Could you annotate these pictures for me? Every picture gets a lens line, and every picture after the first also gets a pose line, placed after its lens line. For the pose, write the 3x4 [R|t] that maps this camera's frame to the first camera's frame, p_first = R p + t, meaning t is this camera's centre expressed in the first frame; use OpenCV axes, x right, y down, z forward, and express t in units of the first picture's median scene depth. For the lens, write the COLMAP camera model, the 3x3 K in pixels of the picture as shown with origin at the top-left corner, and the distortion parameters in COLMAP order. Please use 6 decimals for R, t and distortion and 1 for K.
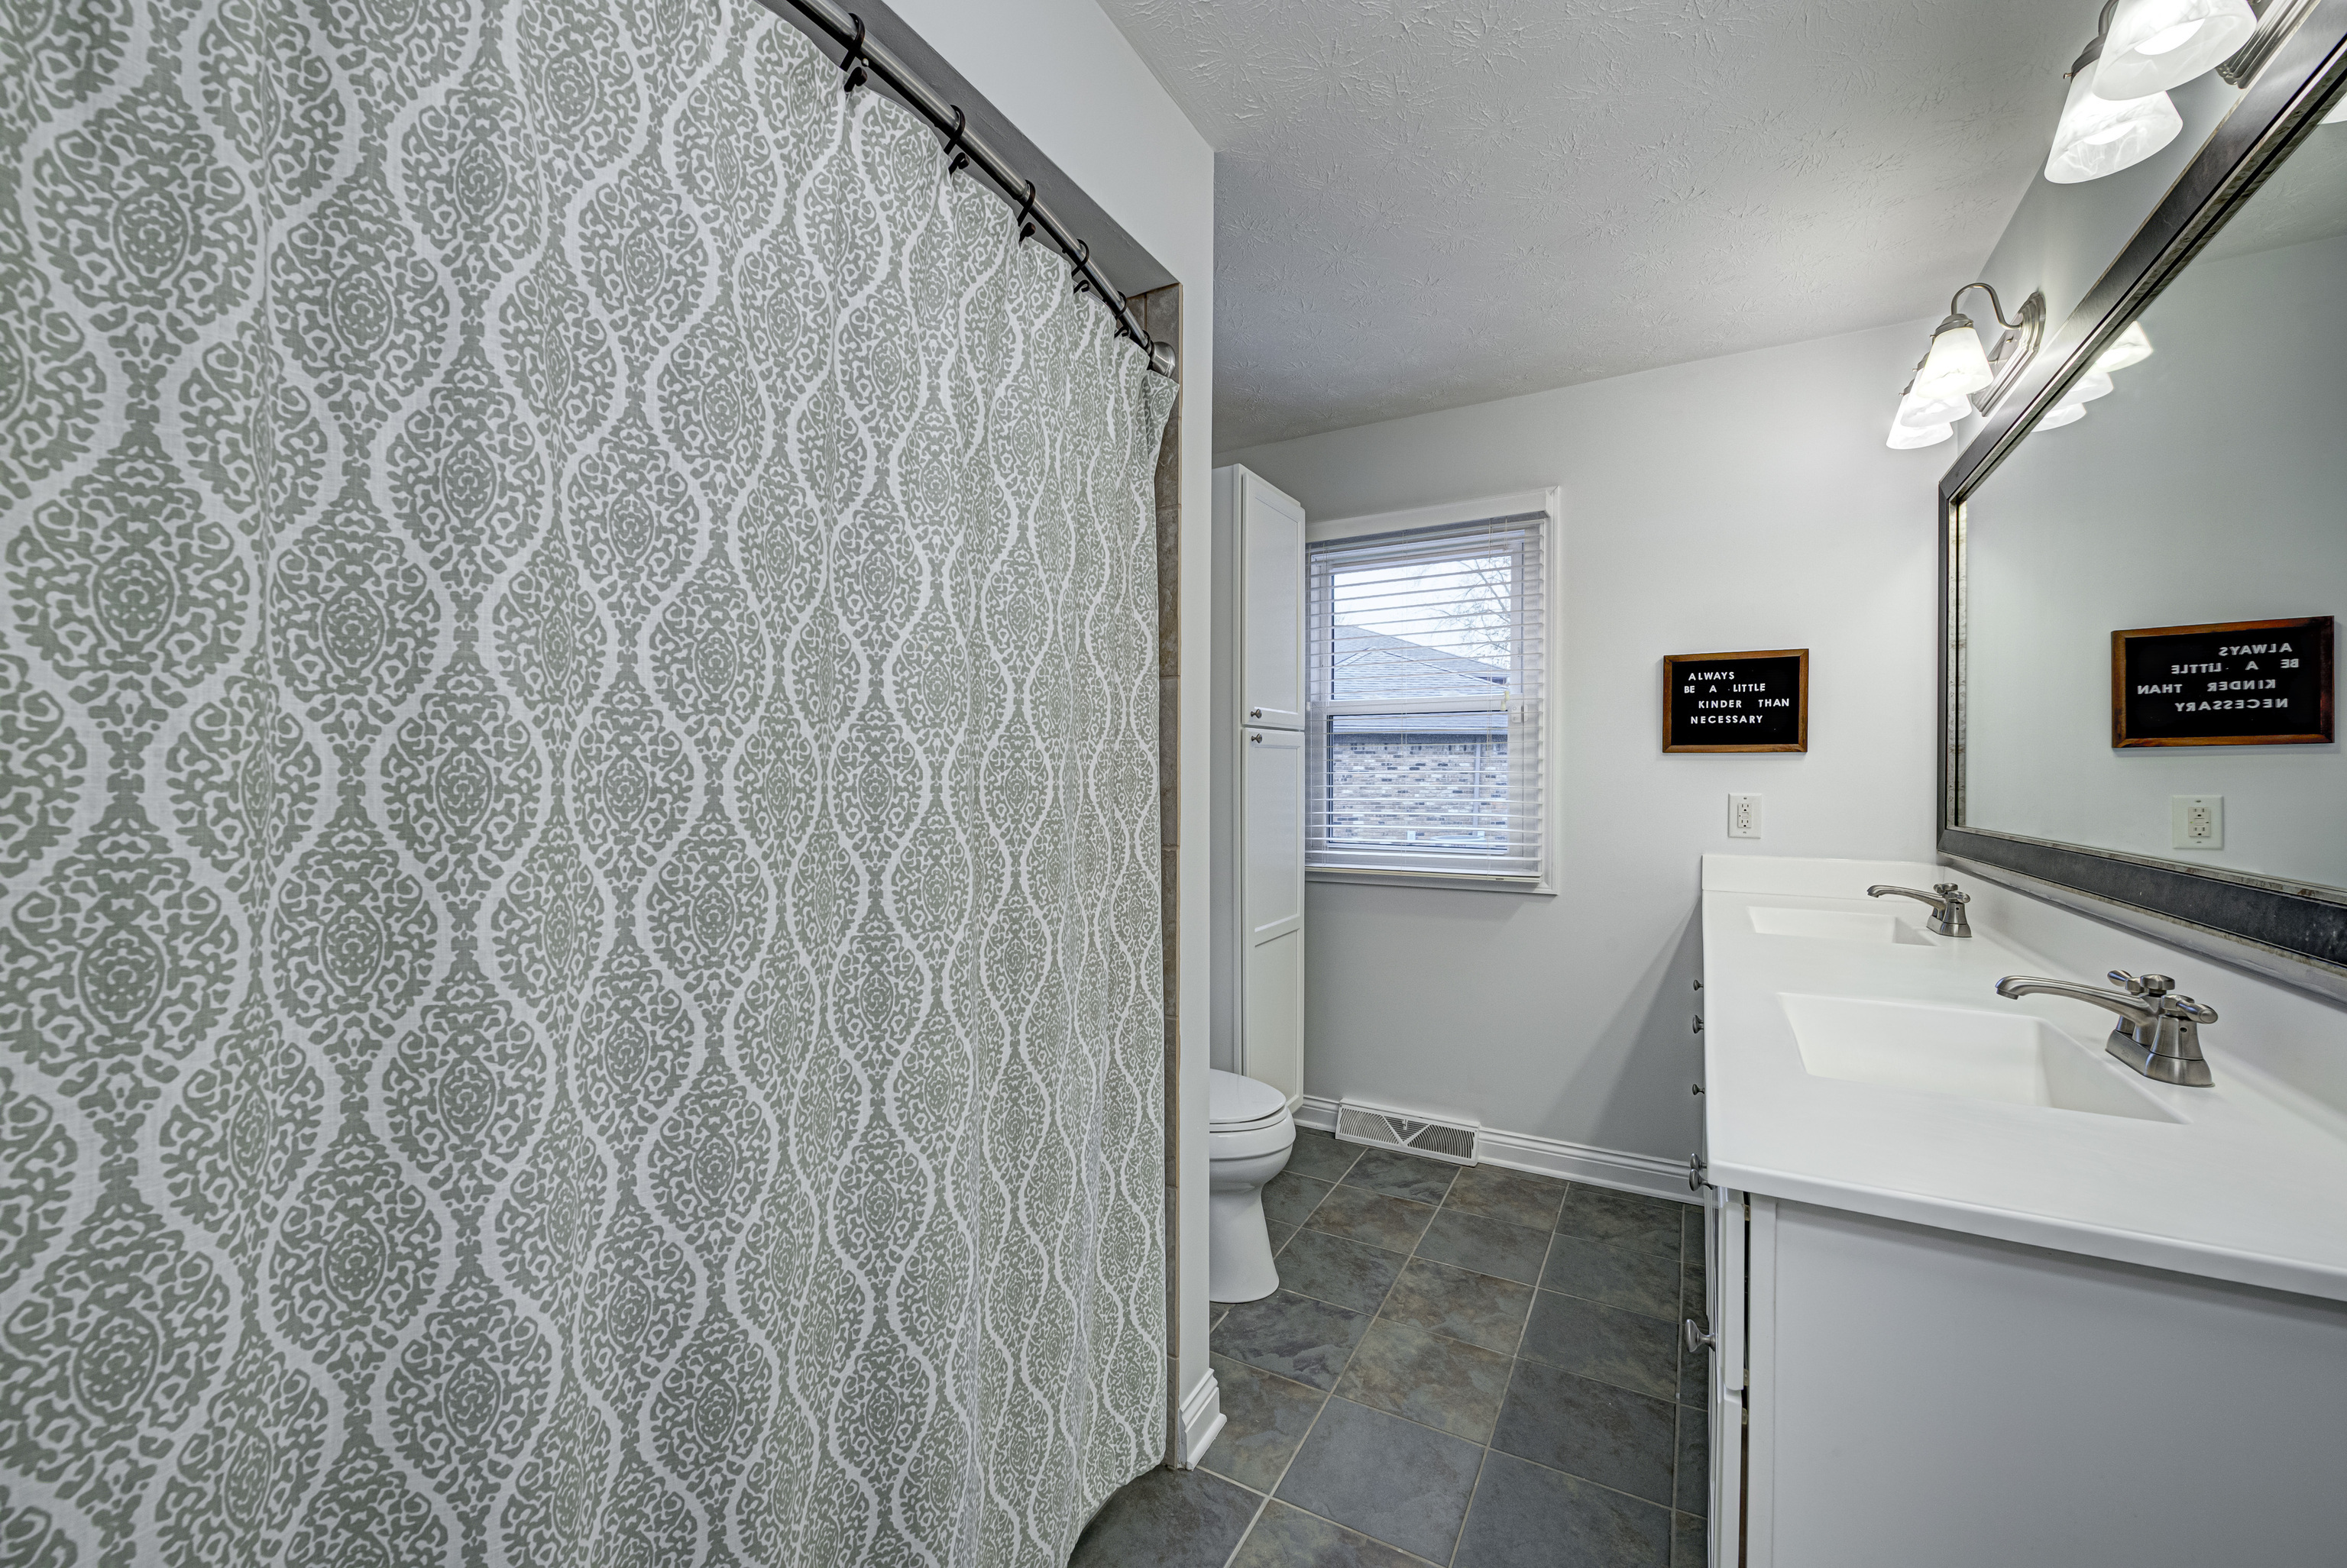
lens RADIAL K [[929.2, 0, 1170.3], [0, 929.2, 779.1], [0, 0, 1]] dist [0.003620, -0.003462]
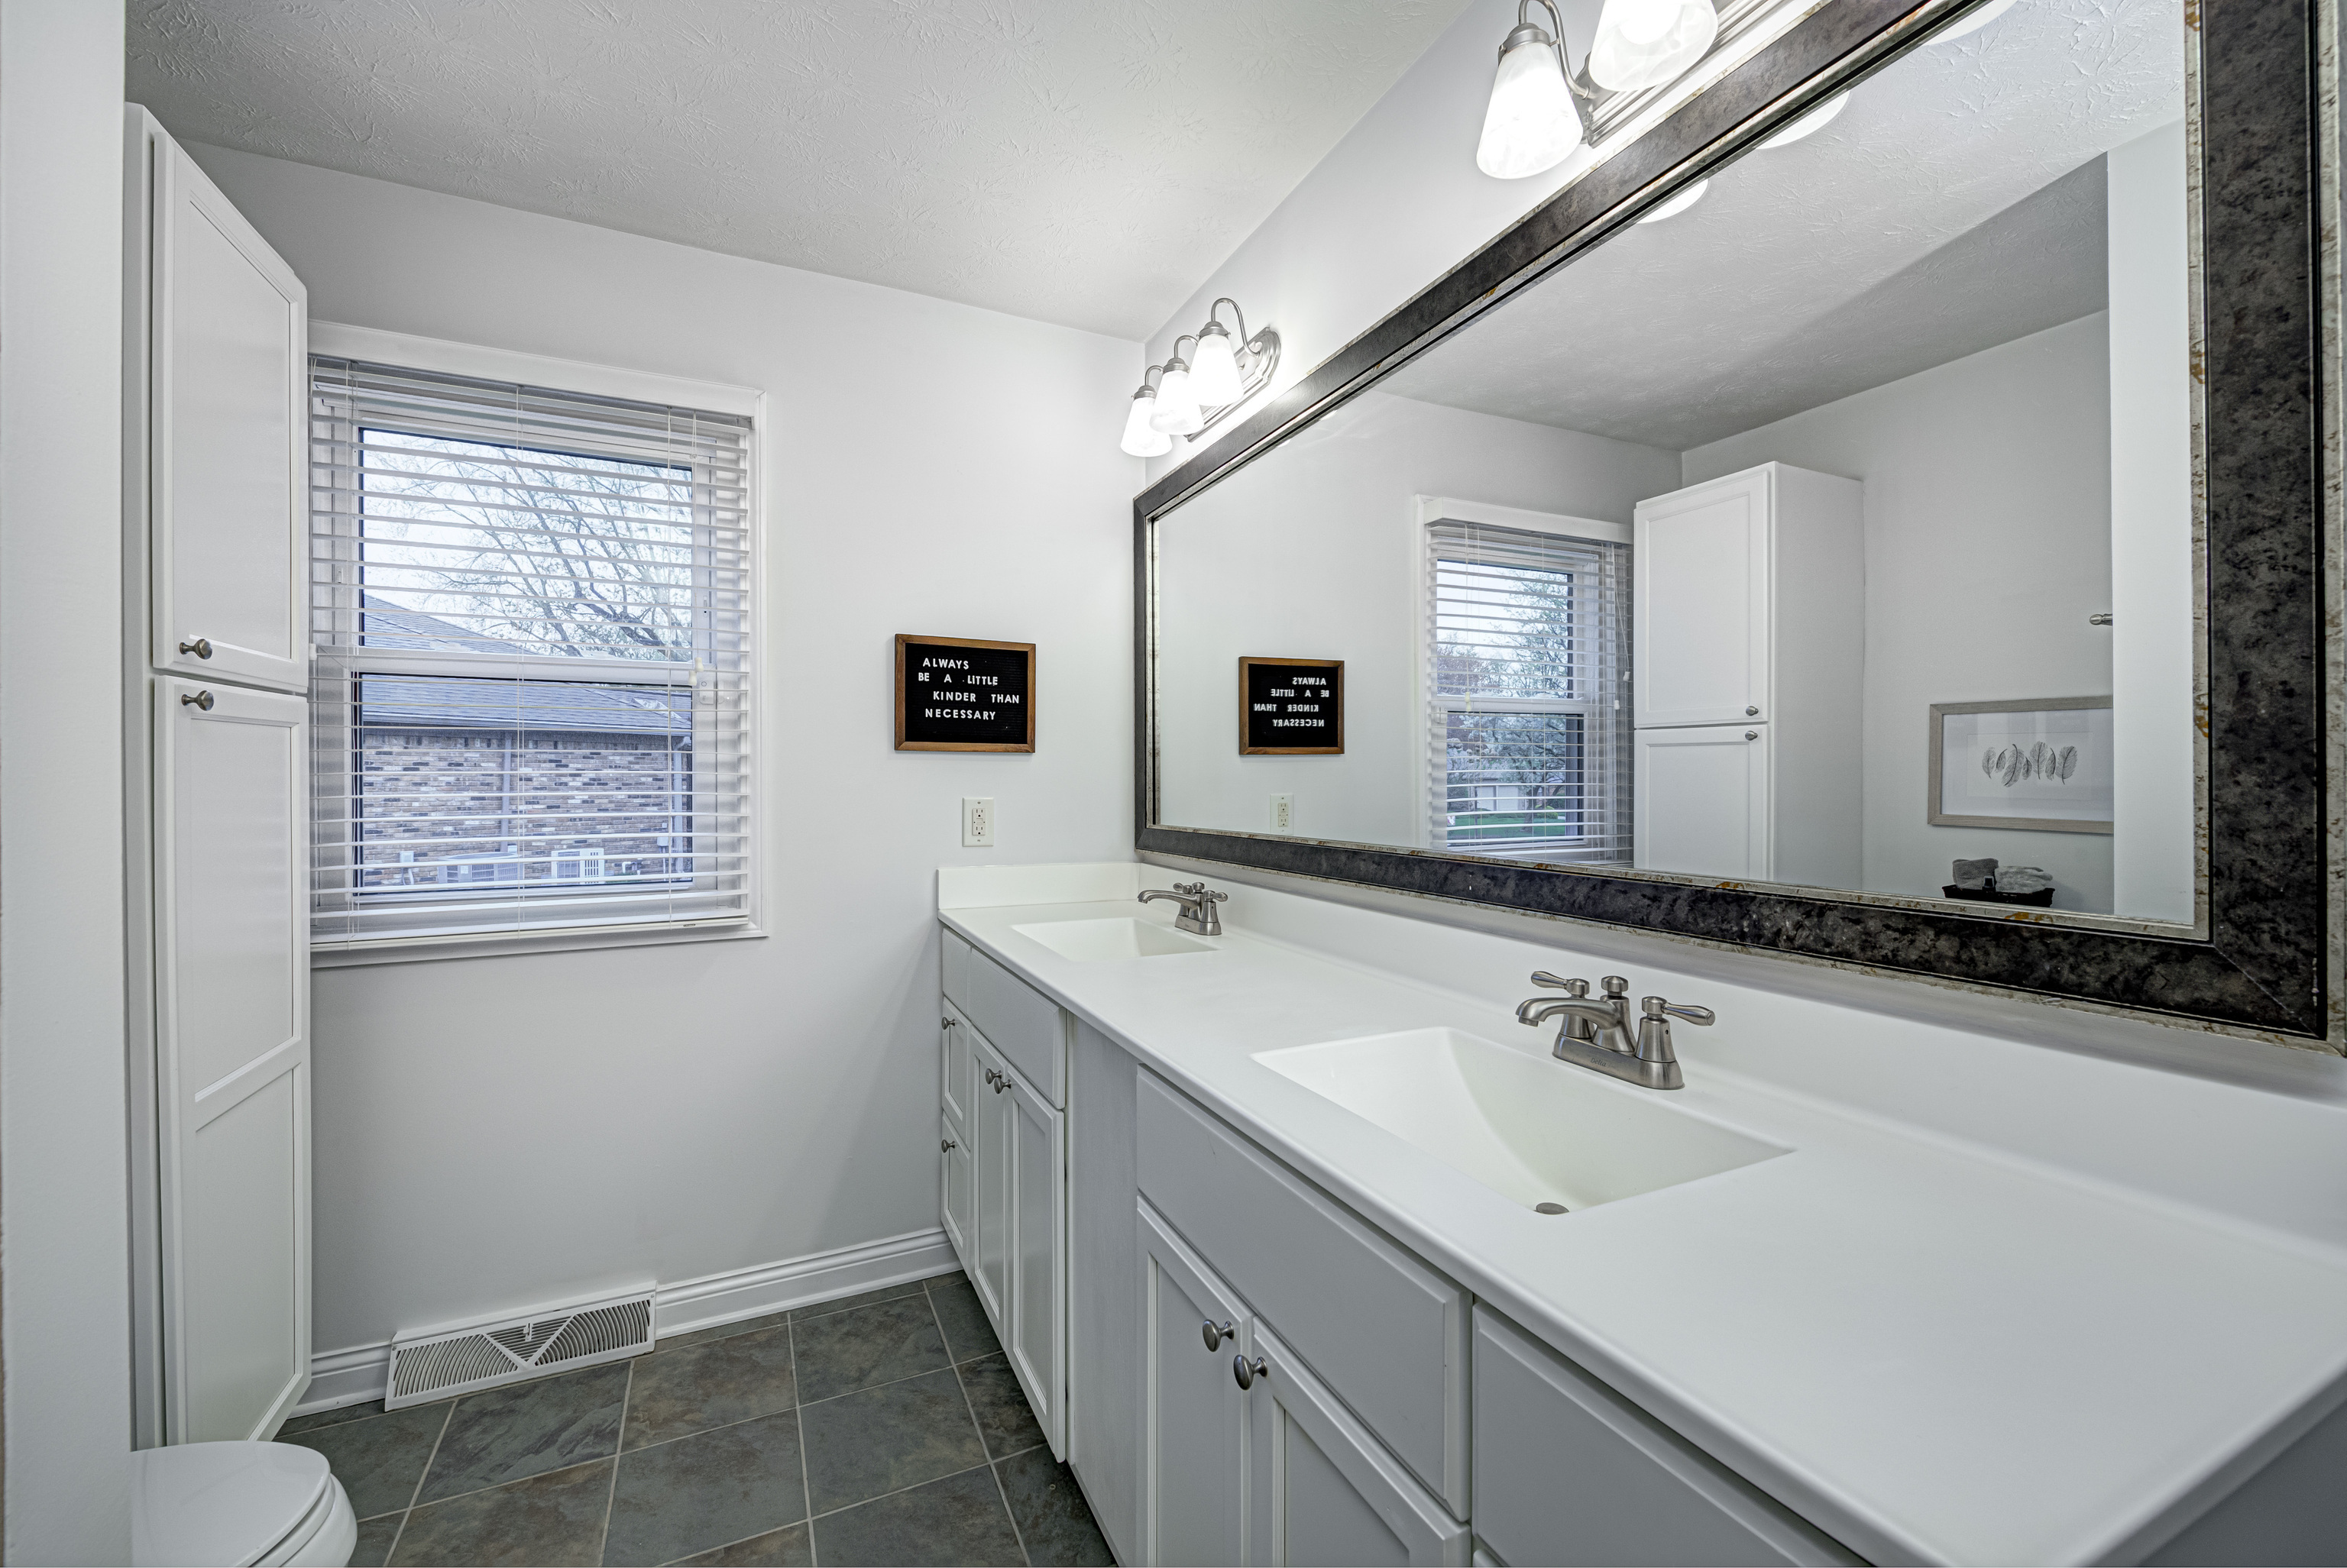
lens RADIAL K [[929.2, 0, 1172.7], [0, 929.2, 784.4], [0, 0, 1]] dist [0.003620, -0.003462]
pose [[0.579155, -0.005196, 0.815201, -0.006930], [0.003451, 0.999986, 0.003923, -0.000167], [-0.815210, 0.000541, 0.579165, 0.322680]]
